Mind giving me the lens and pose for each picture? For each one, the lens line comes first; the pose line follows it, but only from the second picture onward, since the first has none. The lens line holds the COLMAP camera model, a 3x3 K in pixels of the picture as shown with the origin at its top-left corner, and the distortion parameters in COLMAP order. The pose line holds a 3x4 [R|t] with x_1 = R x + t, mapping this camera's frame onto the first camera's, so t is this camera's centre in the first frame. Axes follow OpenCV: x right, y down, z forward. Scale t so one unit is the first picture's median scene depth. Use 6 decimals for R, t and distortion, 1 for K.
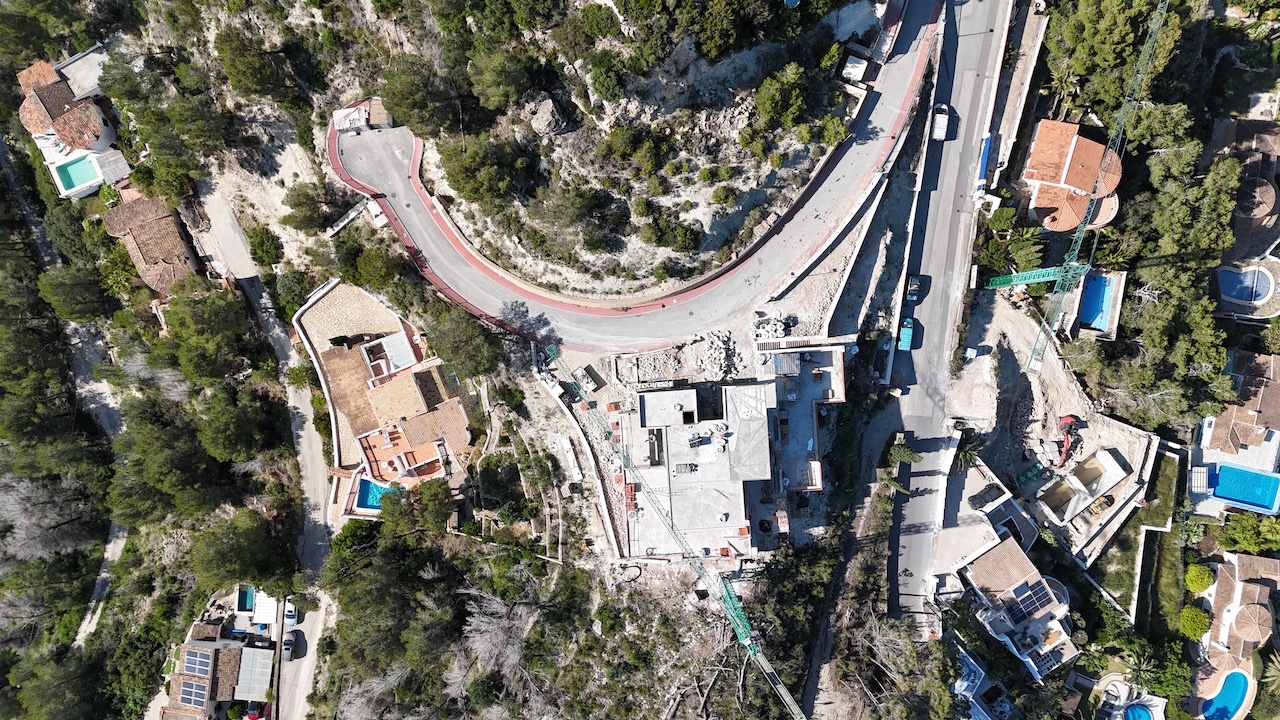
lens RADIAL K [[939.0, 0, 638.7], [0, 939.0, 363.4], [0, 0, 1]] dist [0.071275, -0.058590]
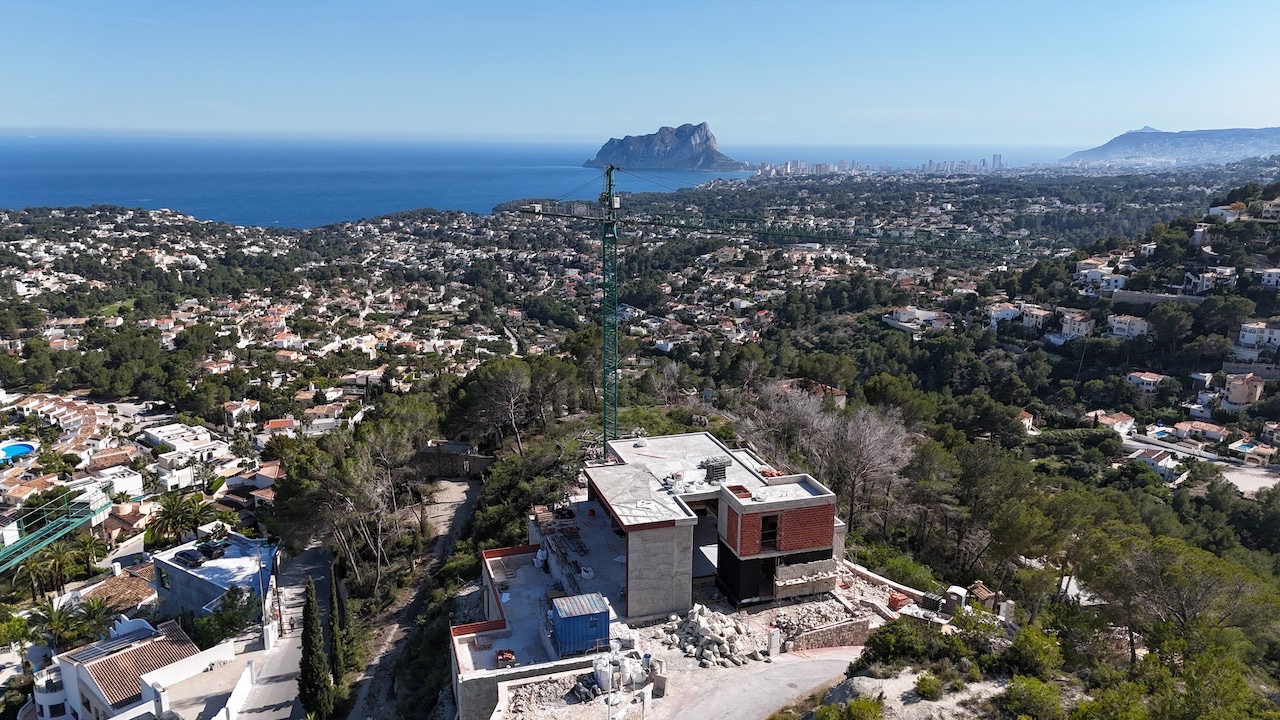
lens RADIAL K [[939.0, 0, 640.2], [0, 939.0, 363.7], [0, 0, 1]] dist [0.071275, -0.058590]
pose [[-0.971991, 0.034891, -0.232414, 0.214714], [-0.233966, -0.237153, 0.942878, -0.405164], [-0.022220, 0.970846, 0.238674, 0.675256]]
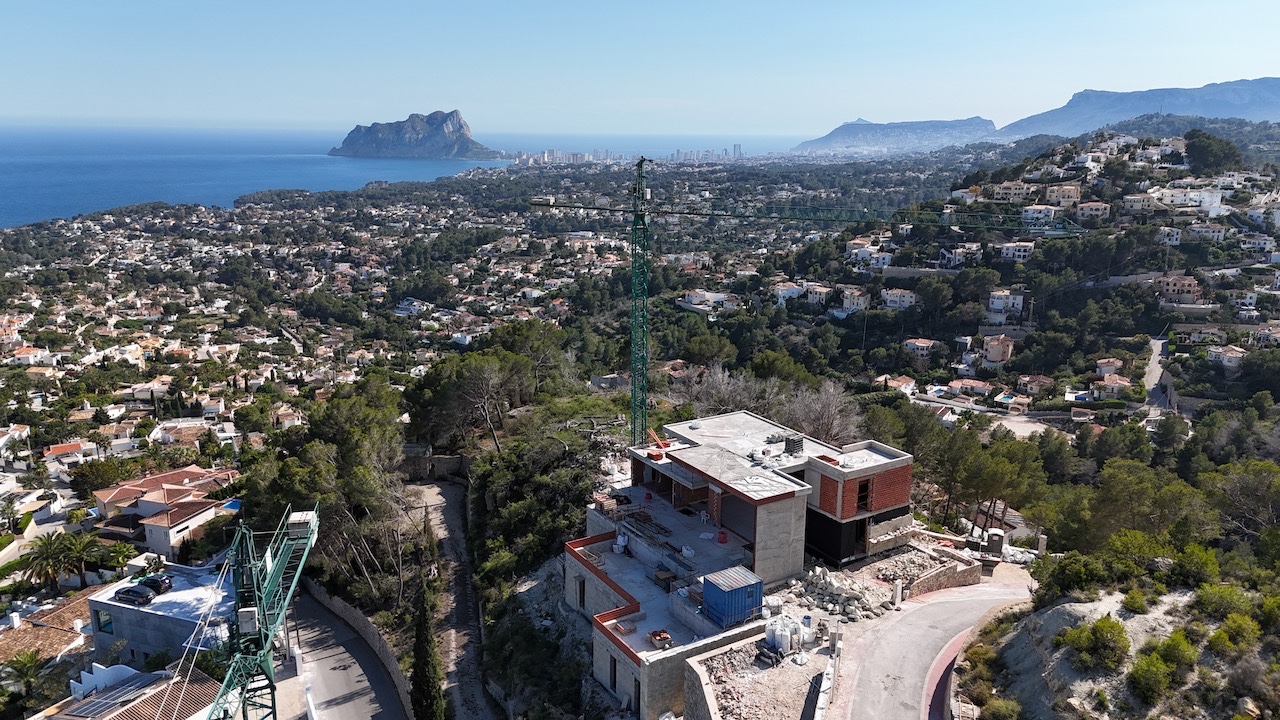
lens RADIAL K [[939.0, 0, 640.7], [0, 939.0, 363.5], [0, 0, 1]] dist [0.071275, -0.058590]
pose [[-0.880638, 0.094293, -0.464311, 0.393120], [-0.473147, -0.226029, 0.851495, -0.357648], [-0.024658, 0.969546, 0.243664, 0.676444]]
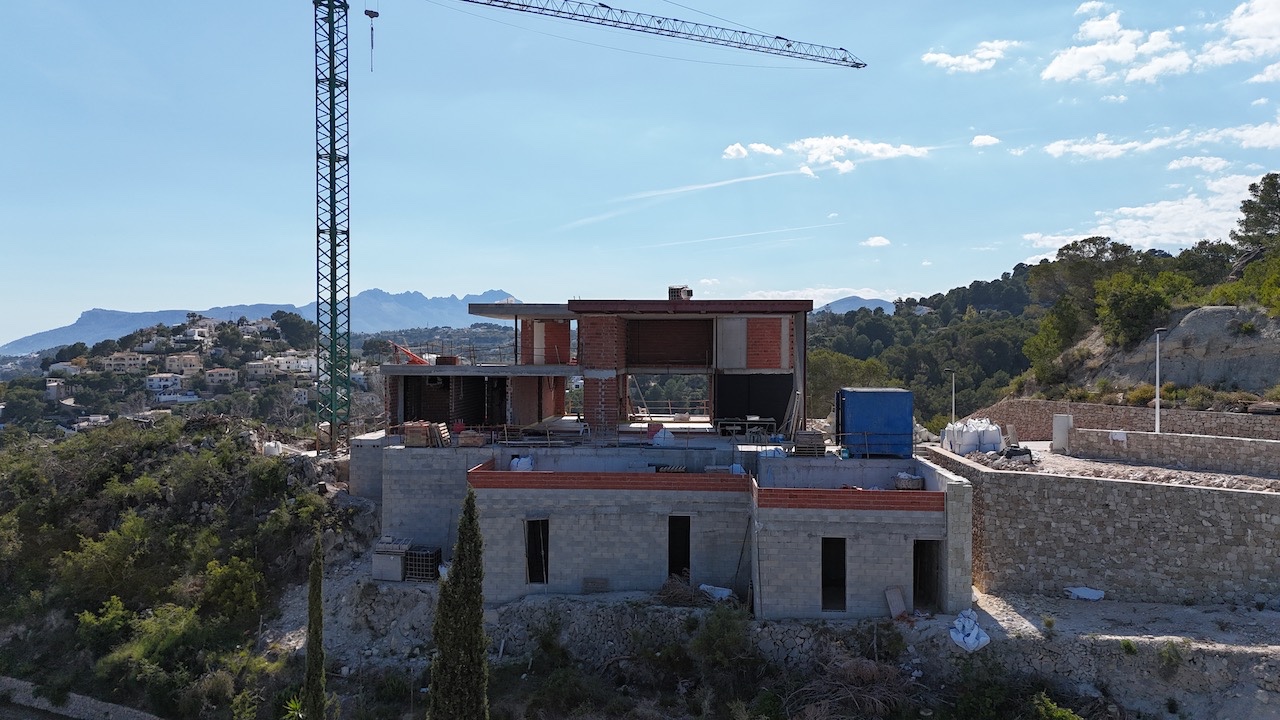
lens RADIAL K [[939.0, 0, 642.6], [0, 939.0, 357.4], [0, 0, 1]] dist [0.071275, -0.058590]
pose [[-0.127503, -0.007890, -0.991807, 0.446555], [-0.991796, -0.008203, 0.127567, 0.039168], [-0.009142, 0.999935, -0.006780, 0.890950]]
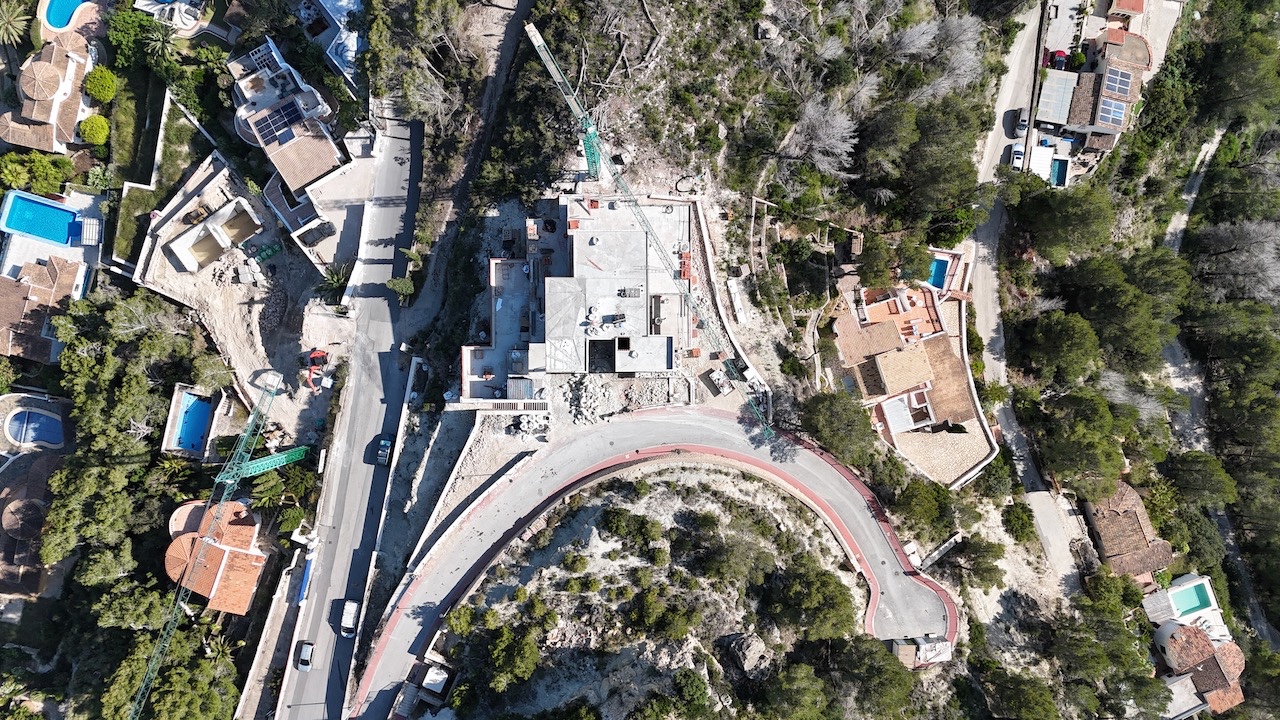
lens RADIAL K [[939.0, 0, 636.8], [0, 939.0, 355.4], [0, 0, 1]] dist [0.071275, -0.058590]
pose [[-0.997792, -0.058170, -0.032048, 0.061405], [0.059037, -0.997896, -0.026800, 0.063041], [-0.030422, -0.028633, 0.999127, 0.004170]]
